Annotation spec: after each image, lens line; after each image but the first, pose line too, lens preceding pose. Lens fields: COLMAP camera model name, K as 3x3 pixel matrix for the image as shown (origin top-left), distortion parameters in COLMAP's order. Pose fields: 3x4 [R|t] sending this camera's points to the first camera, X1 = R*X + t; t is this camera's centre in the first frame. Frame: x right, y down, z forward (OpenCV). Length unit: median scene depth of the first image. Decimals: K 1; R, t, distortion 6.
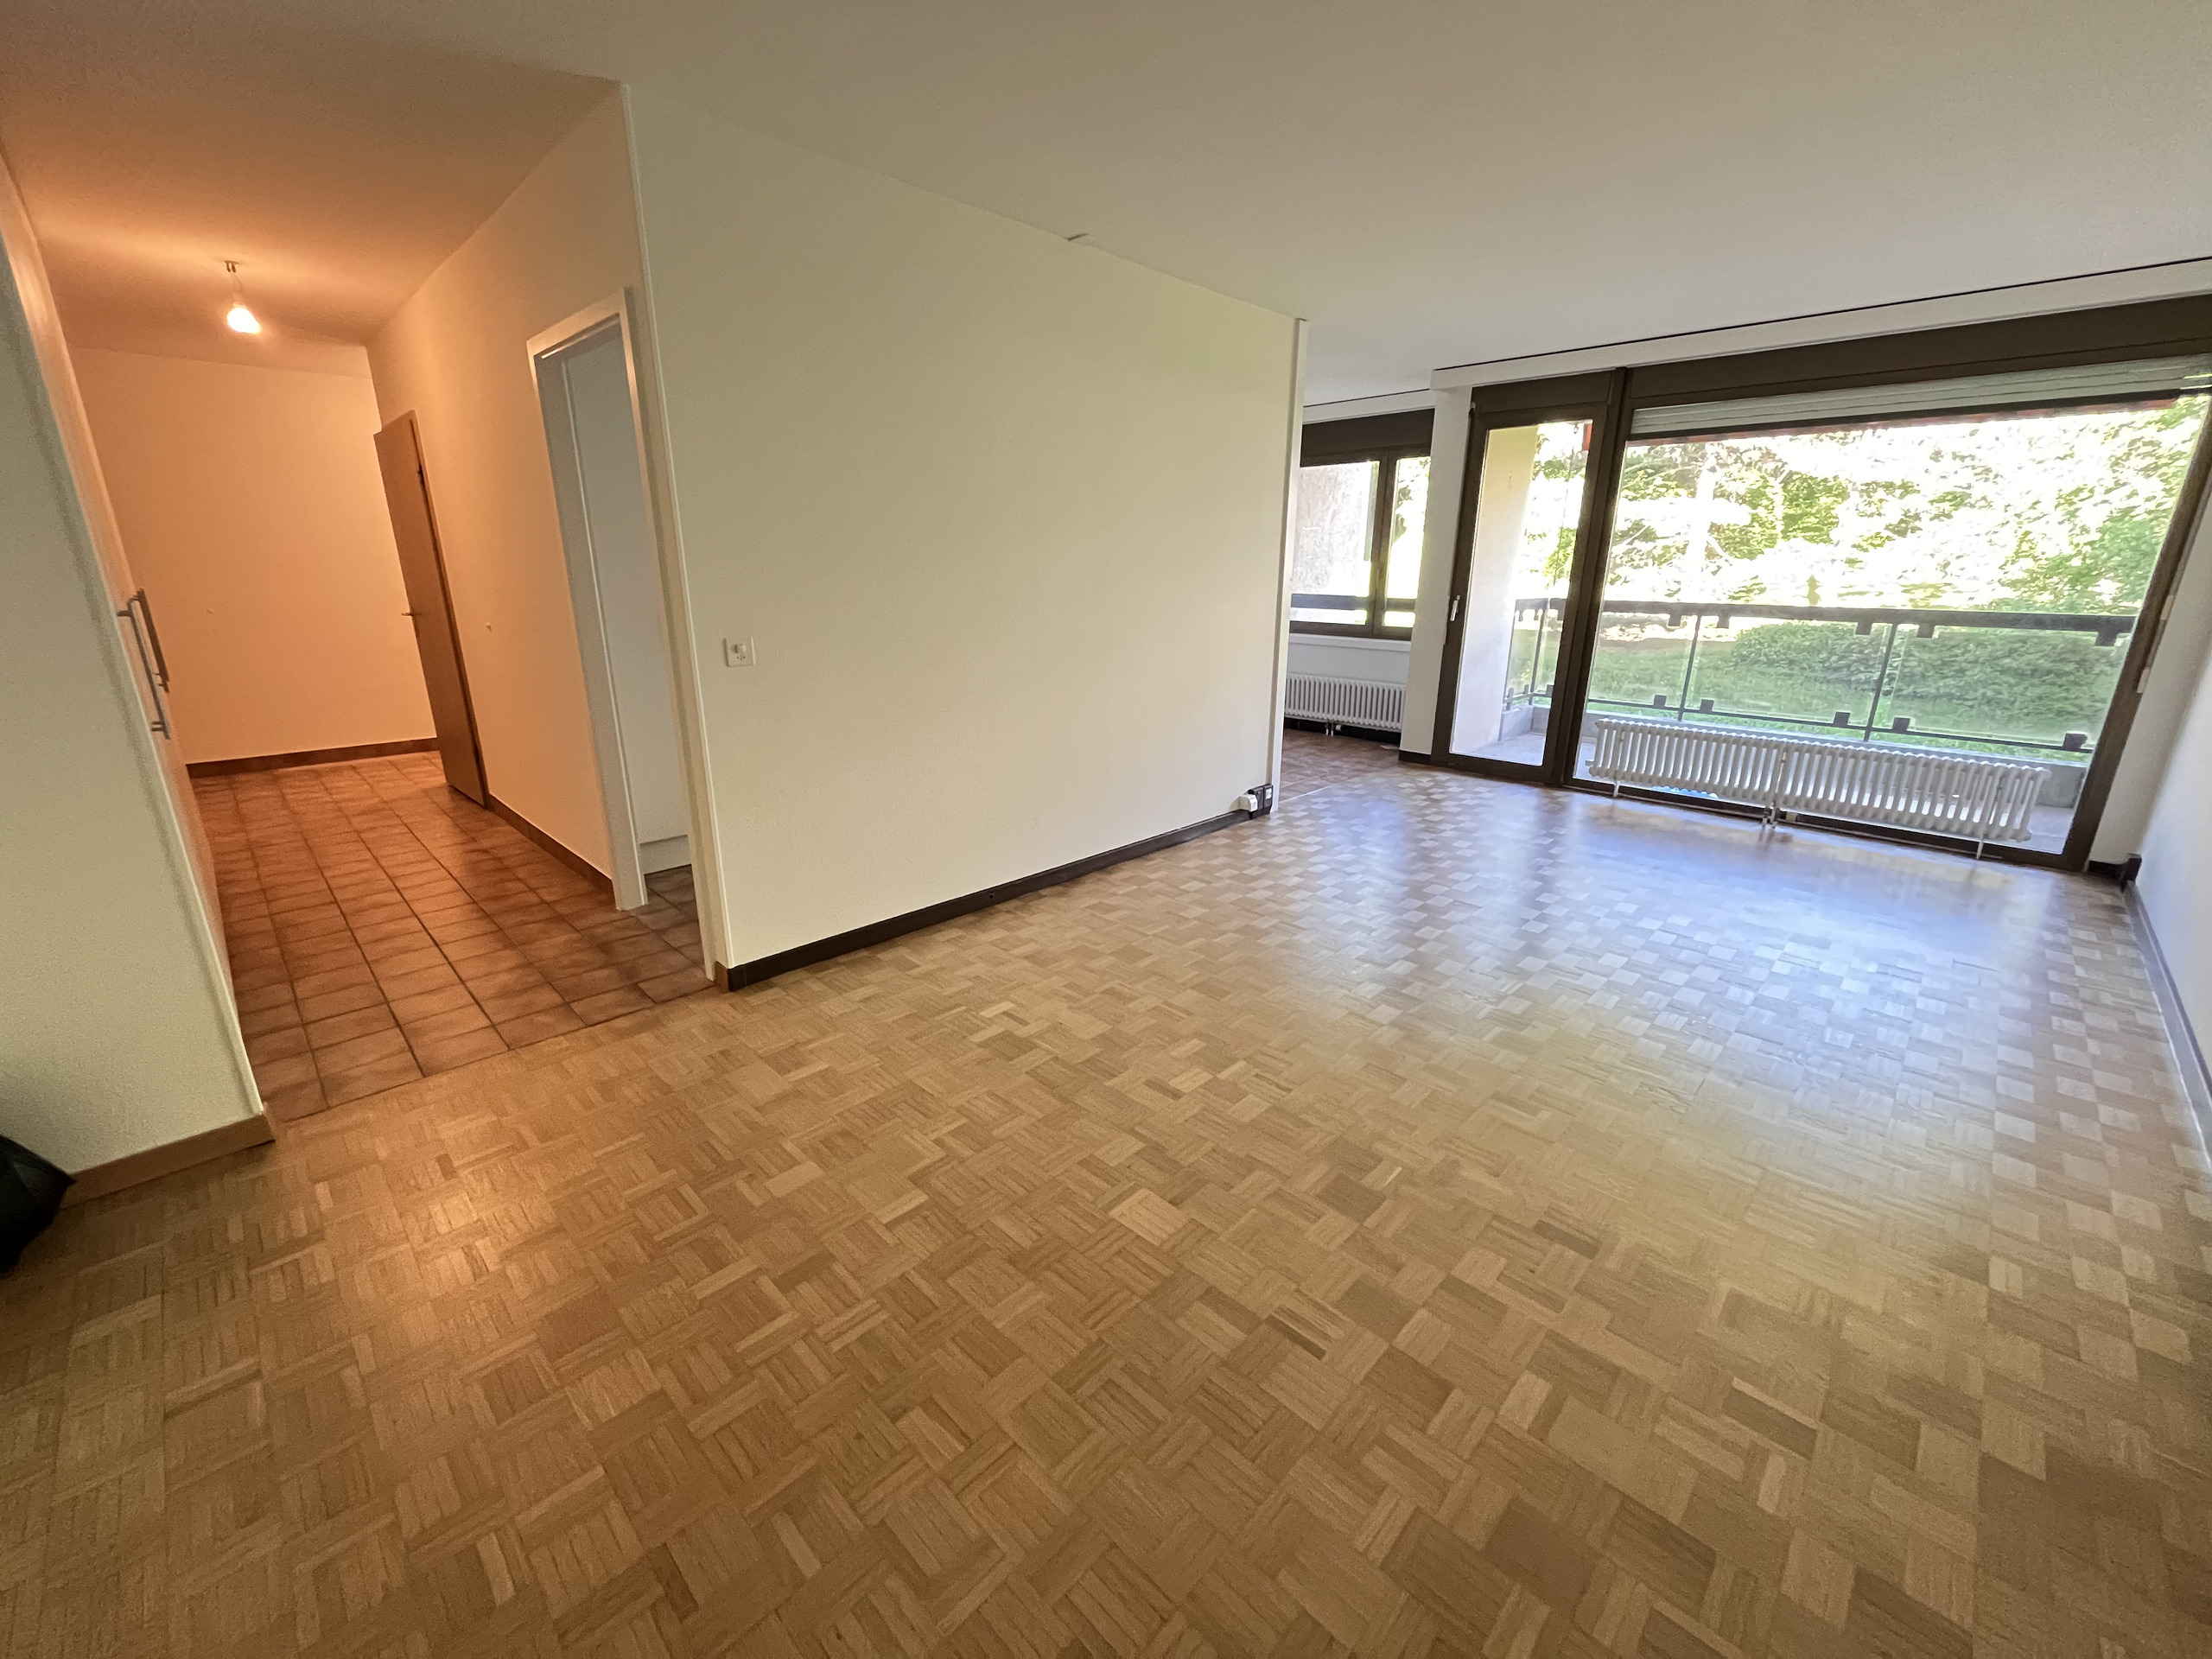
lens RADIAL K [[892.1, 0, 1106.0], [0, 892.1, 829.5], [0, 0, 1]] dist [-0.000329, -0.000022]
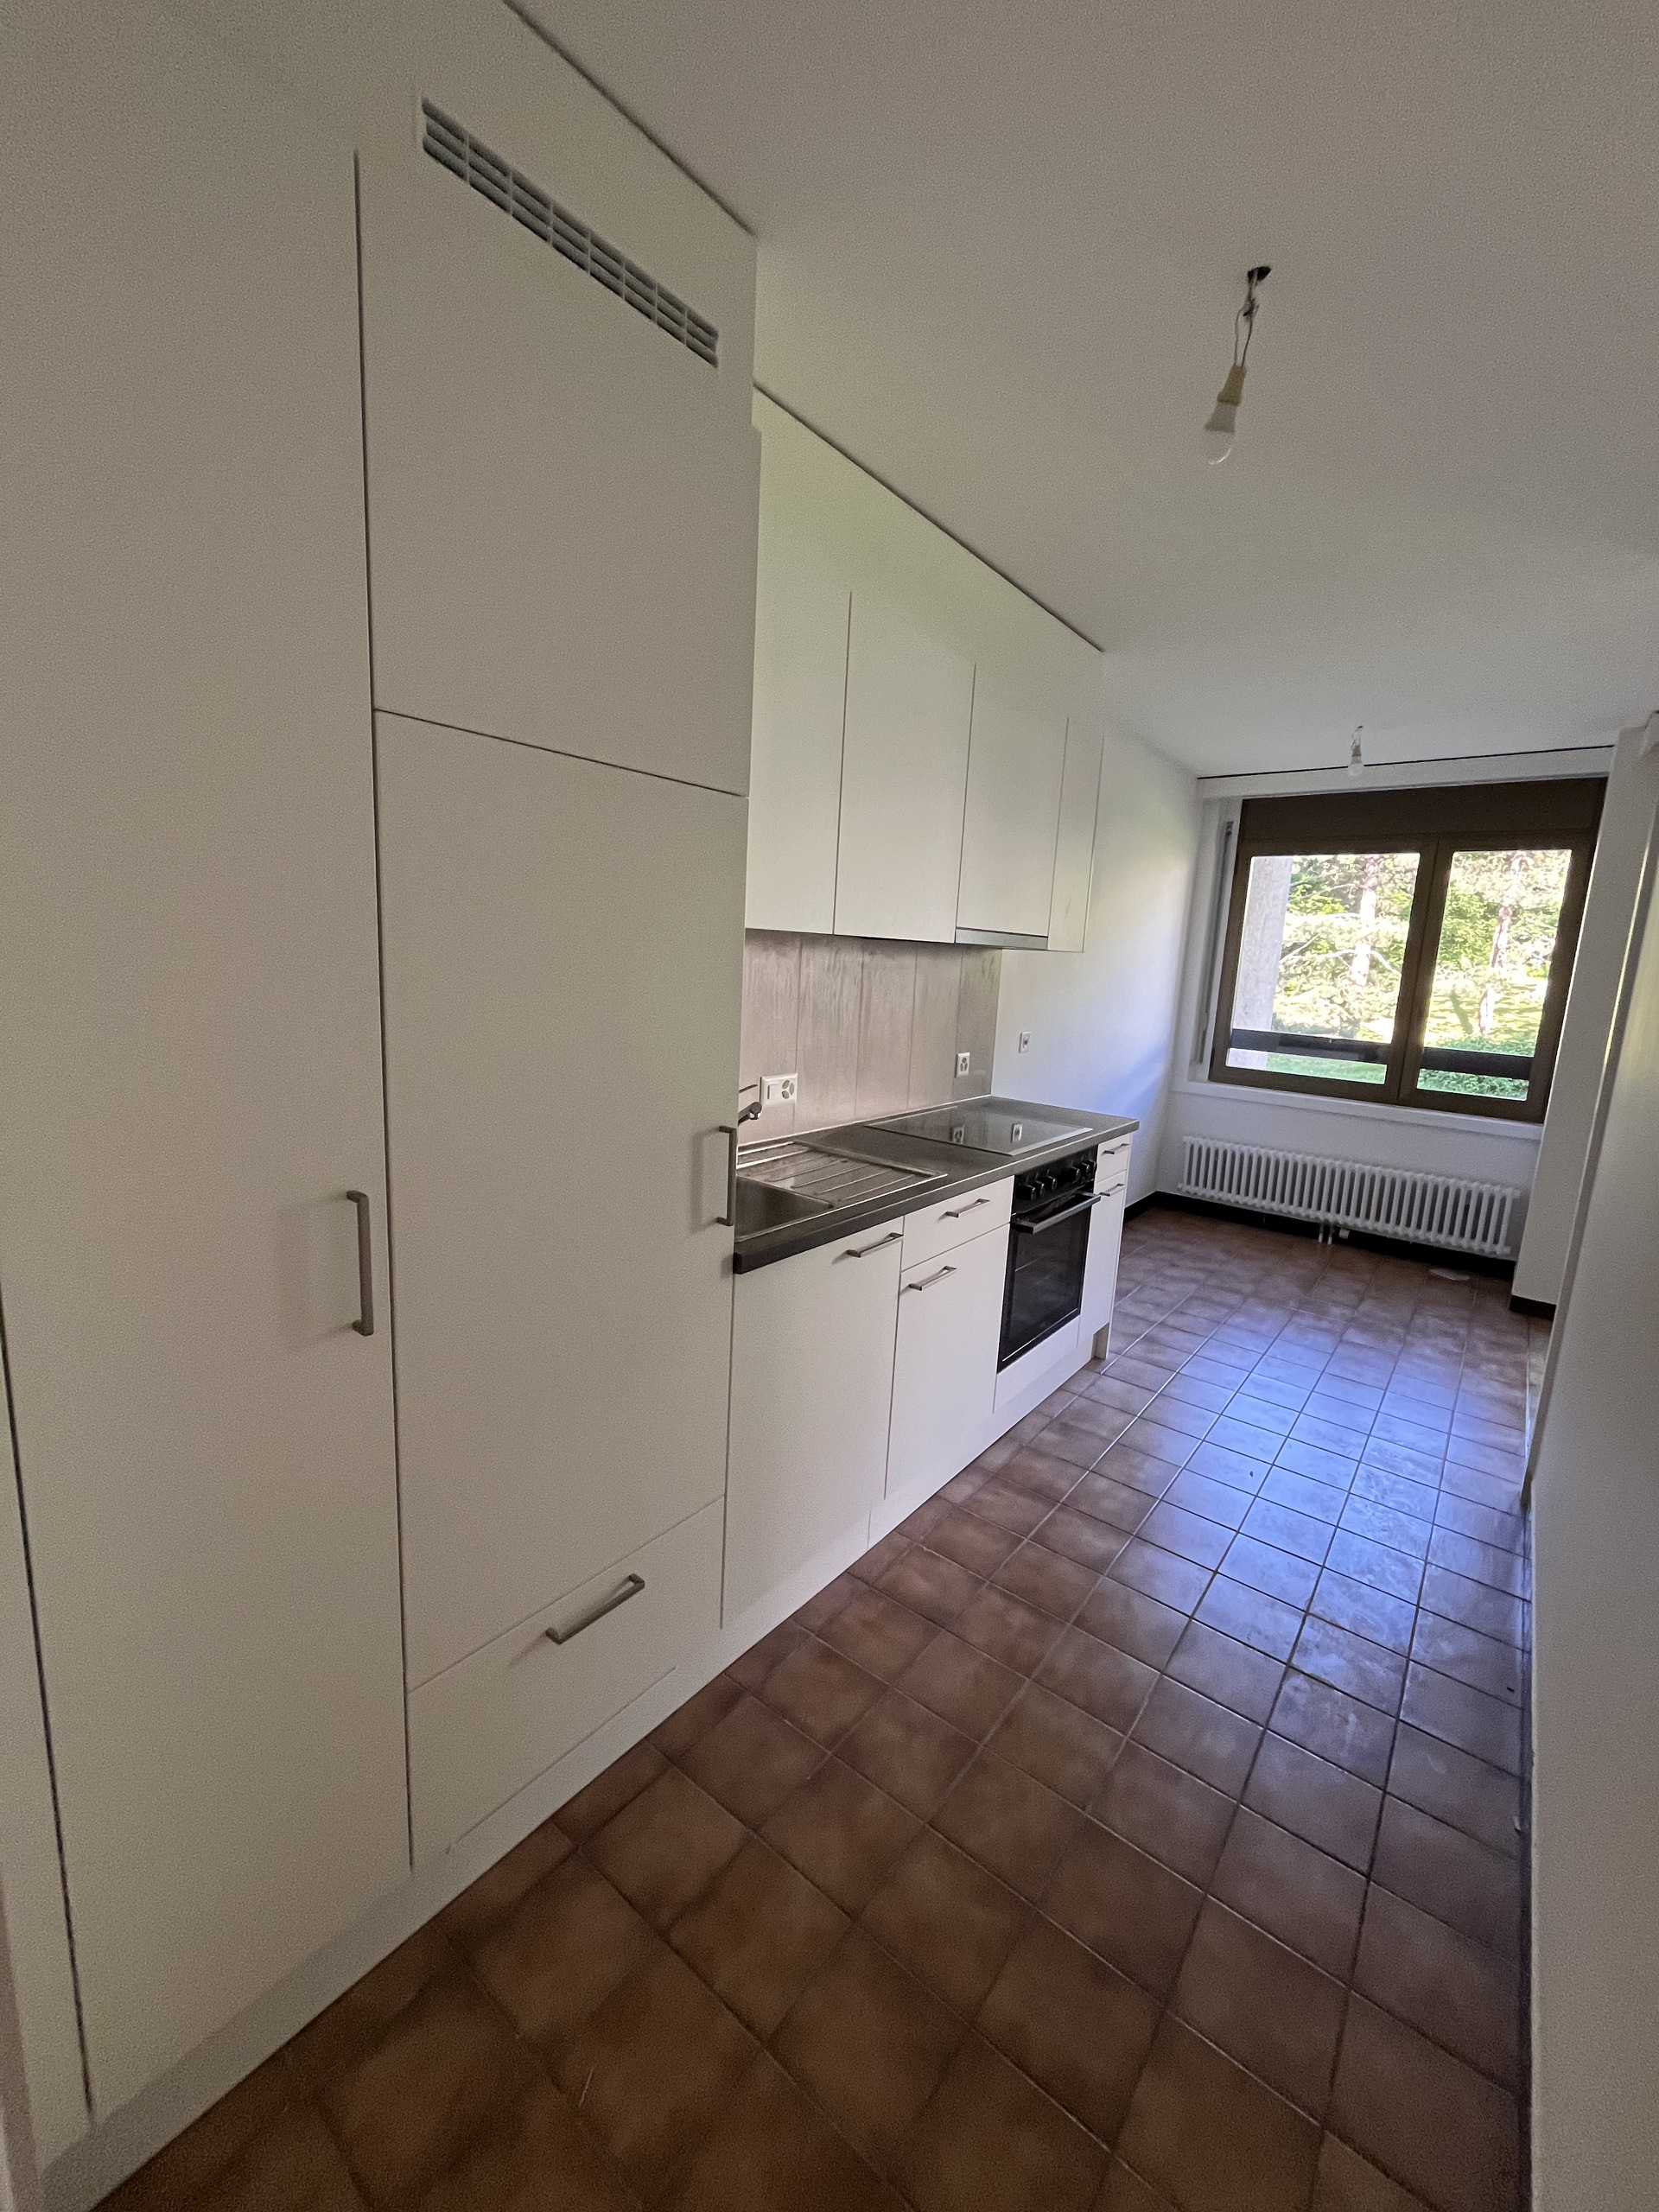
lens RADIAL K [[892.1, 0, 829.5], [0, 892.1, 1106.0], [0, 0, 1]] dist [-0.000329, -0.000022]
pose [[0.981786, 0.008836, 0.189786, -0.244054], [0.012739, 0.993609, -0.112159, -0.139210], [-0.189564, 0.112533, 0.975398, 0.409899]]
